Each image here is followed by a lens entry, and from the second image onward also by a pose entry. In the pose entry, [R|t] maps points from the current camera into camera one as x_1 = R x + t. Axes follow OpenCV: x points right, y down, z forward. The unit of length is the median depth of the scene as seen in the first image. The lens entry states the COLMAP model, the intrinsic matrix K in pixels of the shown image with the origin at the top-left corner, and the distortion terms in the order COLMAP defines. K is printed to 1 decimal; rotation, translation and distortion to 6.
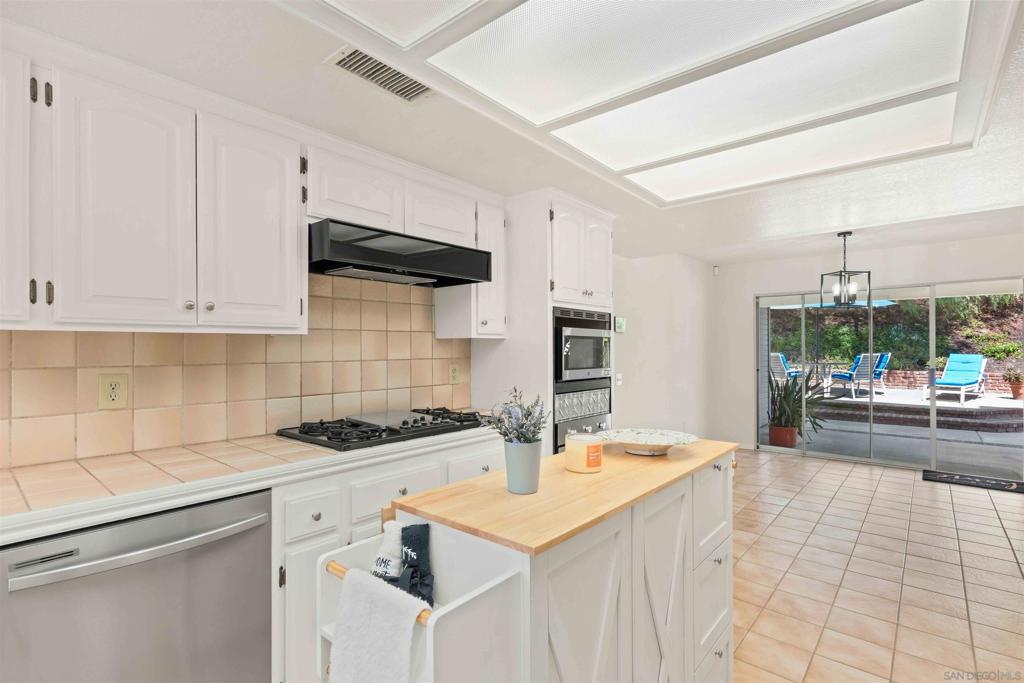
lens RADIAL K [[485.5, 0, 506.7], [0, 485.5, 346.9], [0, 0, 1]] dist [0.002481, 0.000415]
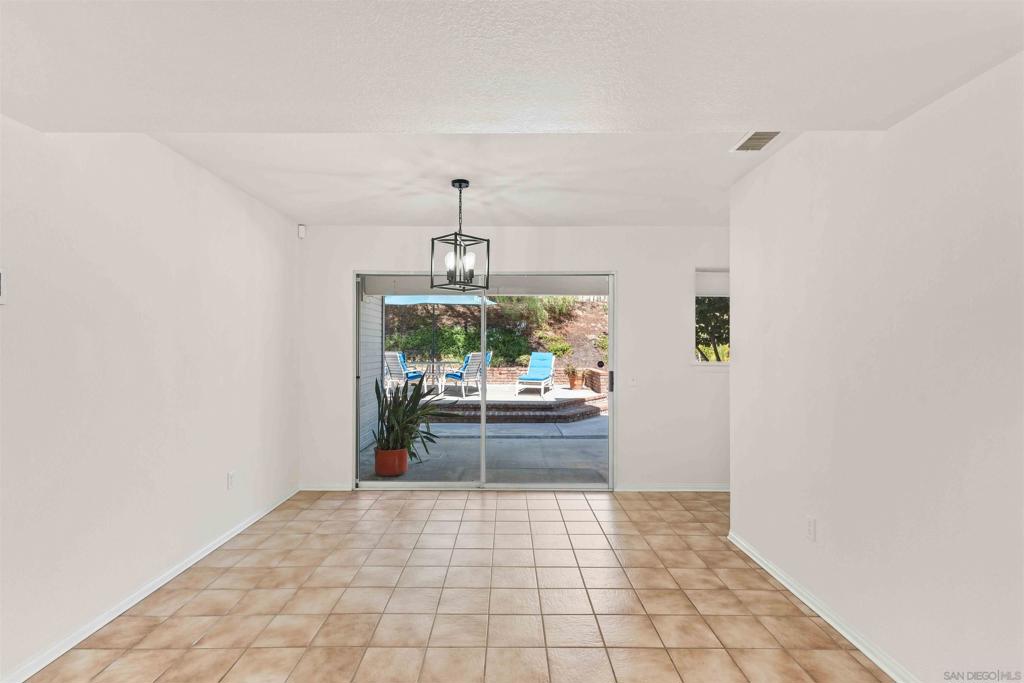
lens RADIAL K [[485.5, 0, 506.7], [0, 485.5, 346.9], [0, 0, 1]] dist [0.002481, 0.000415]
pose [[0.756817, 0.004180, 0.653613, 0.138825], [-0.007479, 0.999969, 0.002264, -0.000333], [-0.653584, -0.006602, 0.756825, 0.204206]]
